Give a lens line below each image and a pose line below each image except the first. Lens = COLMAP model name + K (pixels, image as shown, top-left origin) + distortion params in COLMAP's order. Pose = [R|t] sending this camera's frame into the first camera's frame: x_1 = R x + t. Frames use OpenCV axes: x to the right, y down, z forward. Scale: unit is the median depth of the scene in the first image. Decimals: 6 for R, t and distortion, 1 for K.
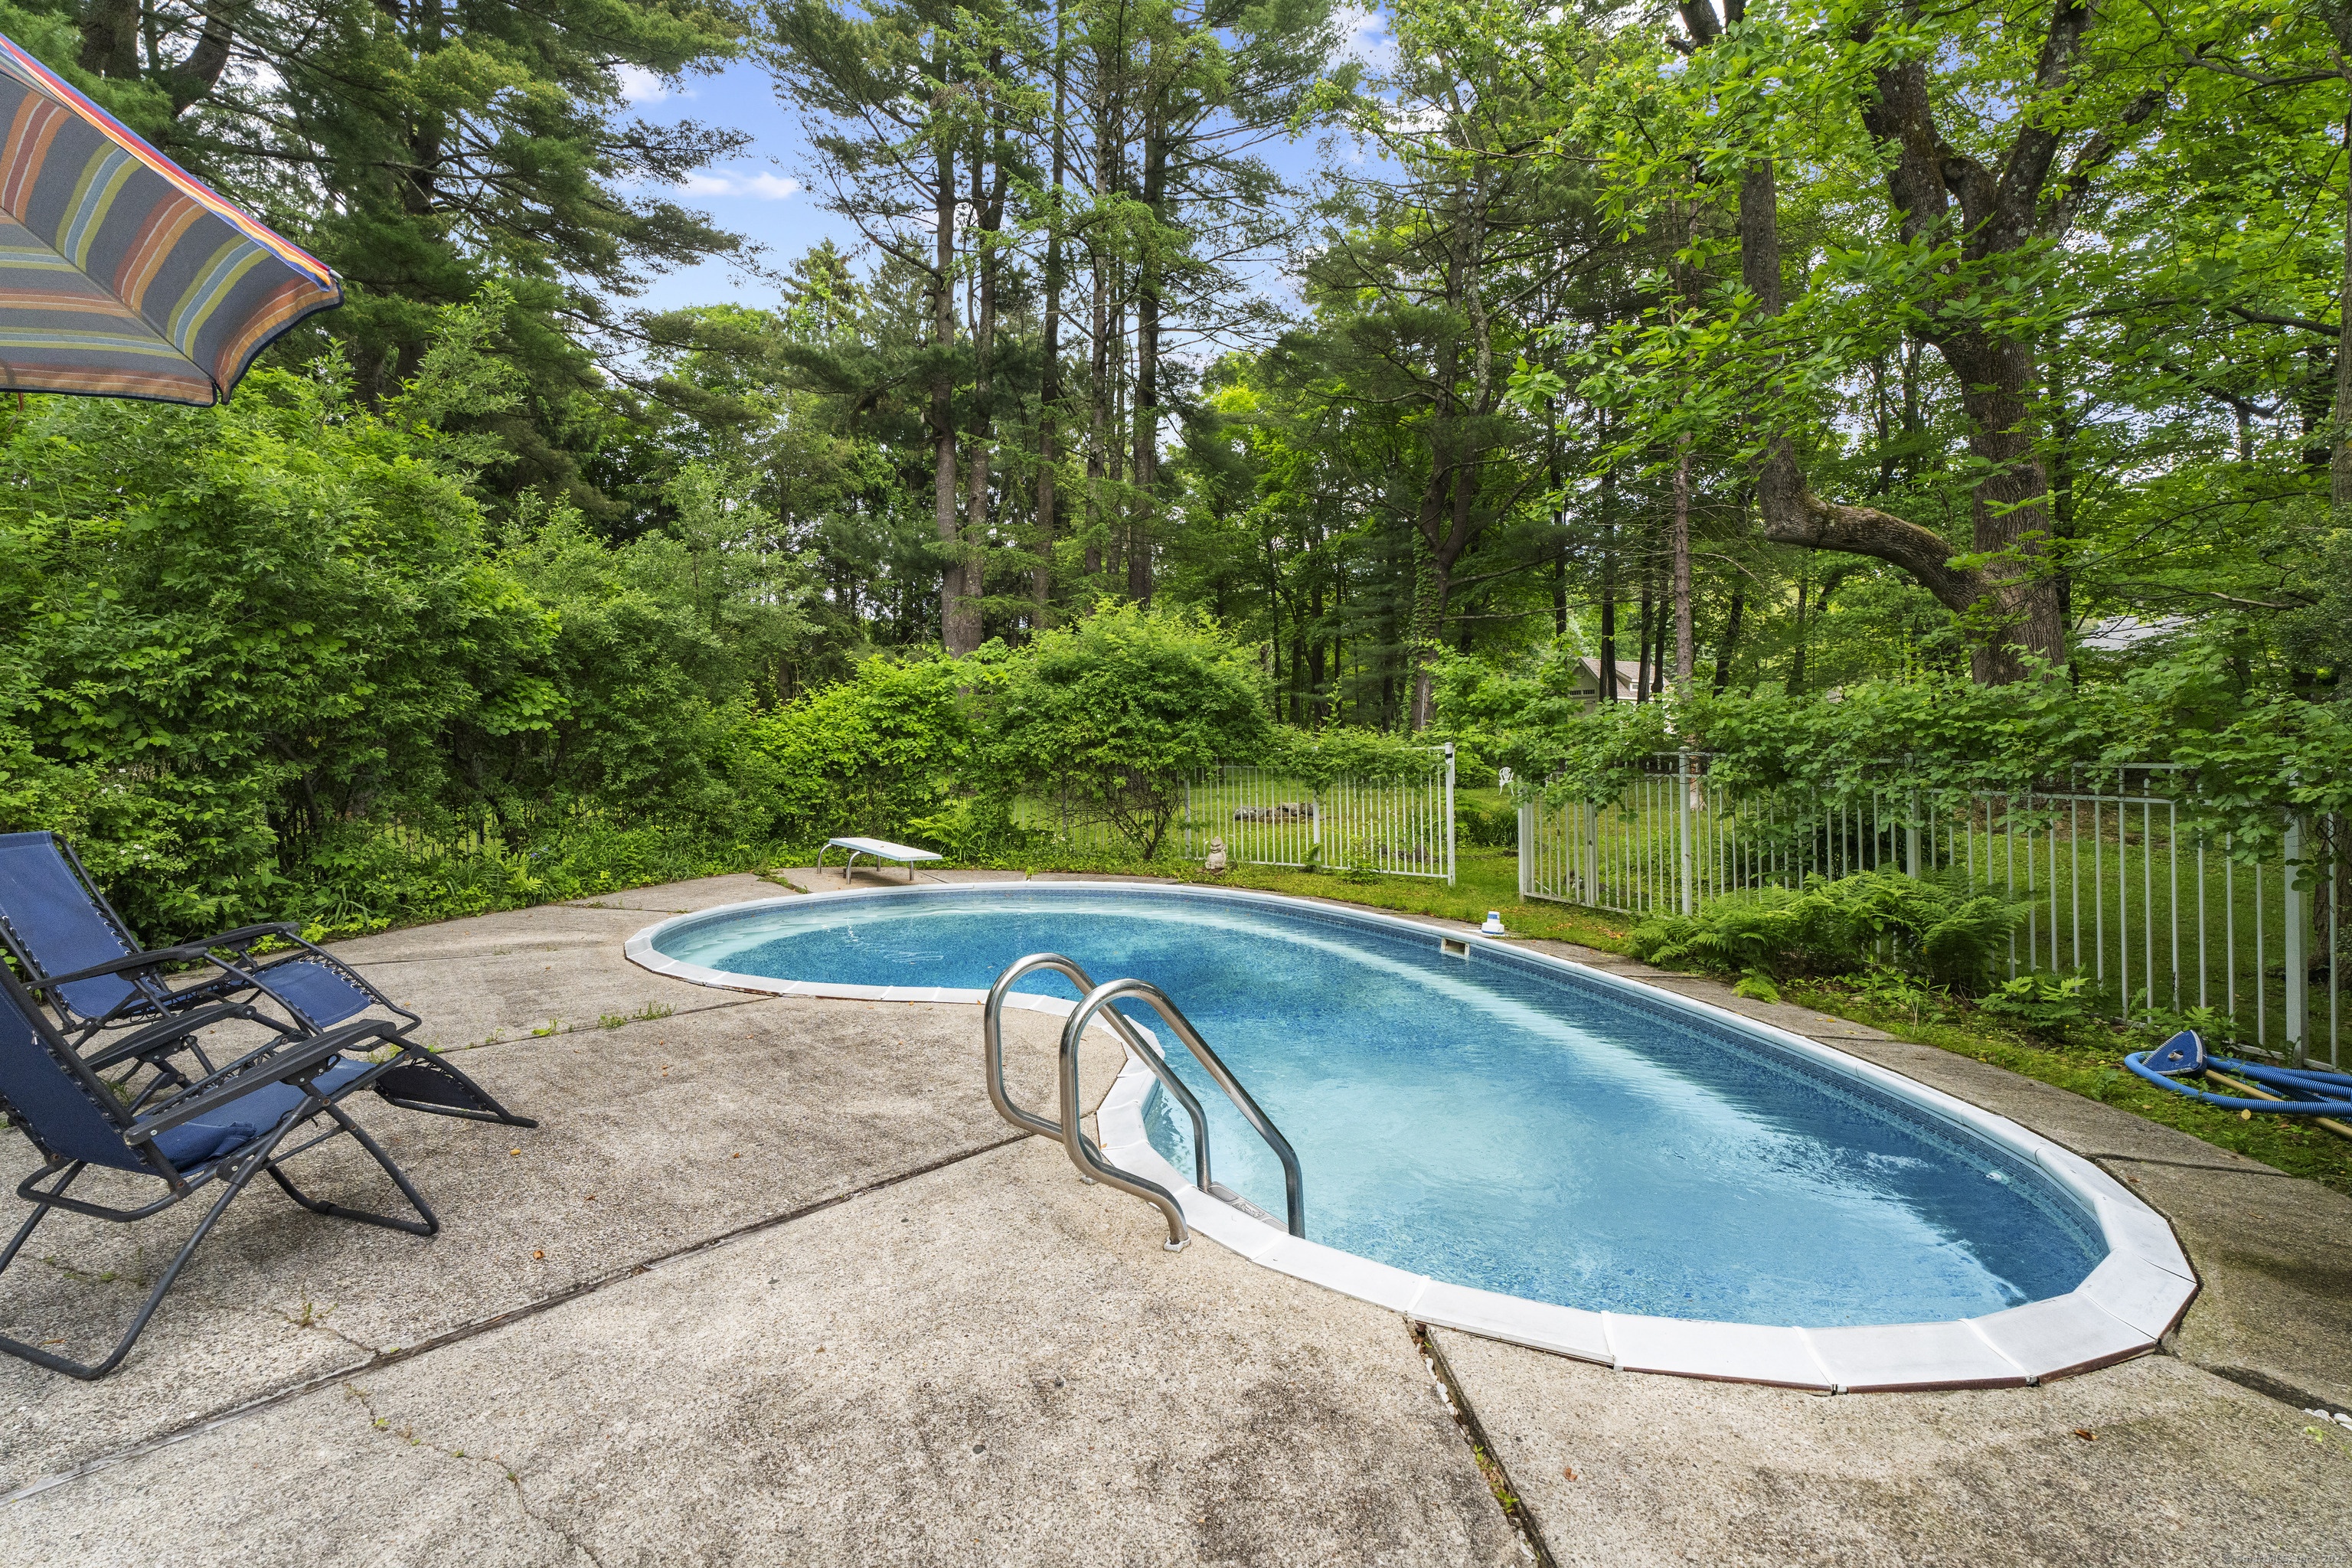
lens RADIAL K [[1039.7, 0, 1175.9], [0, 1039.7, 776.6], [0, 0, 1]] dist [0.001799, -0.000794]
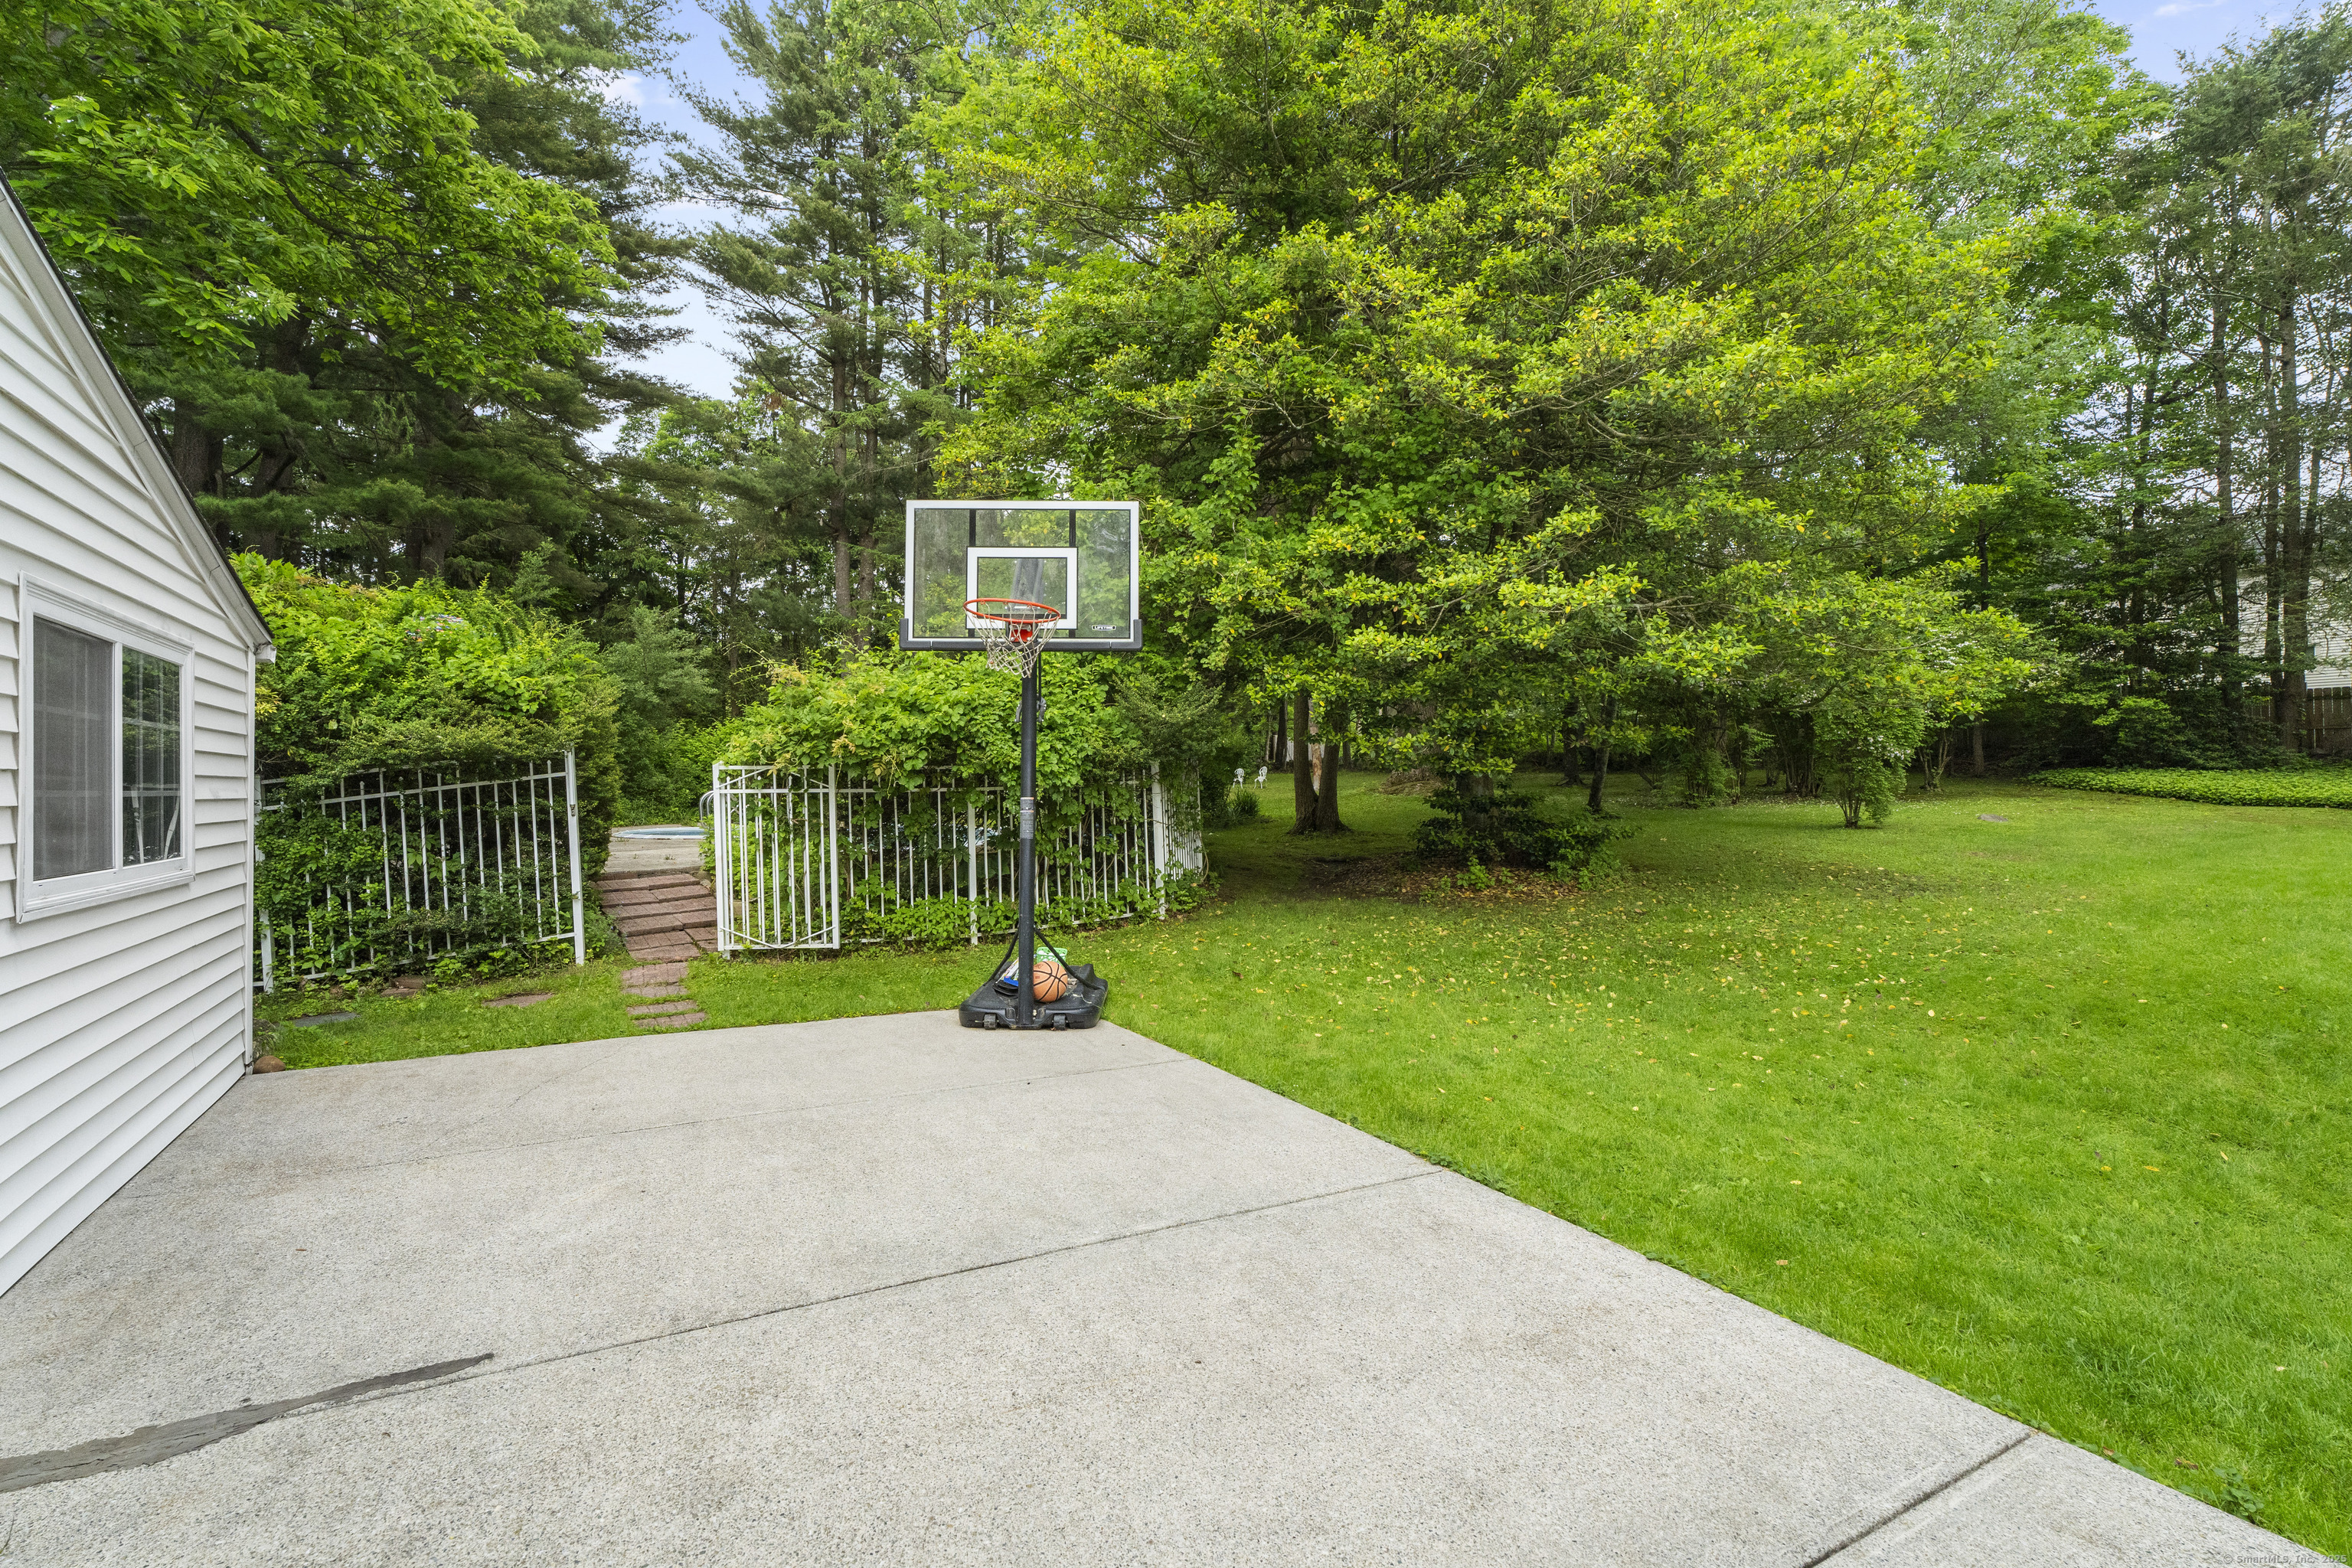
lens RADIAL K [[1039.7, 0, 1175.9], [0, 1039.7, 776.6], [0, 0, 1]] dist [0.001799, -0.000794]
pose [[0.999649, -0.022434, 0.014071, 0.196547], [0.022640, 0.999636, -0.014660, 0.025242], [-0.013737, 0.014974, 0.999794, -0.375941]]
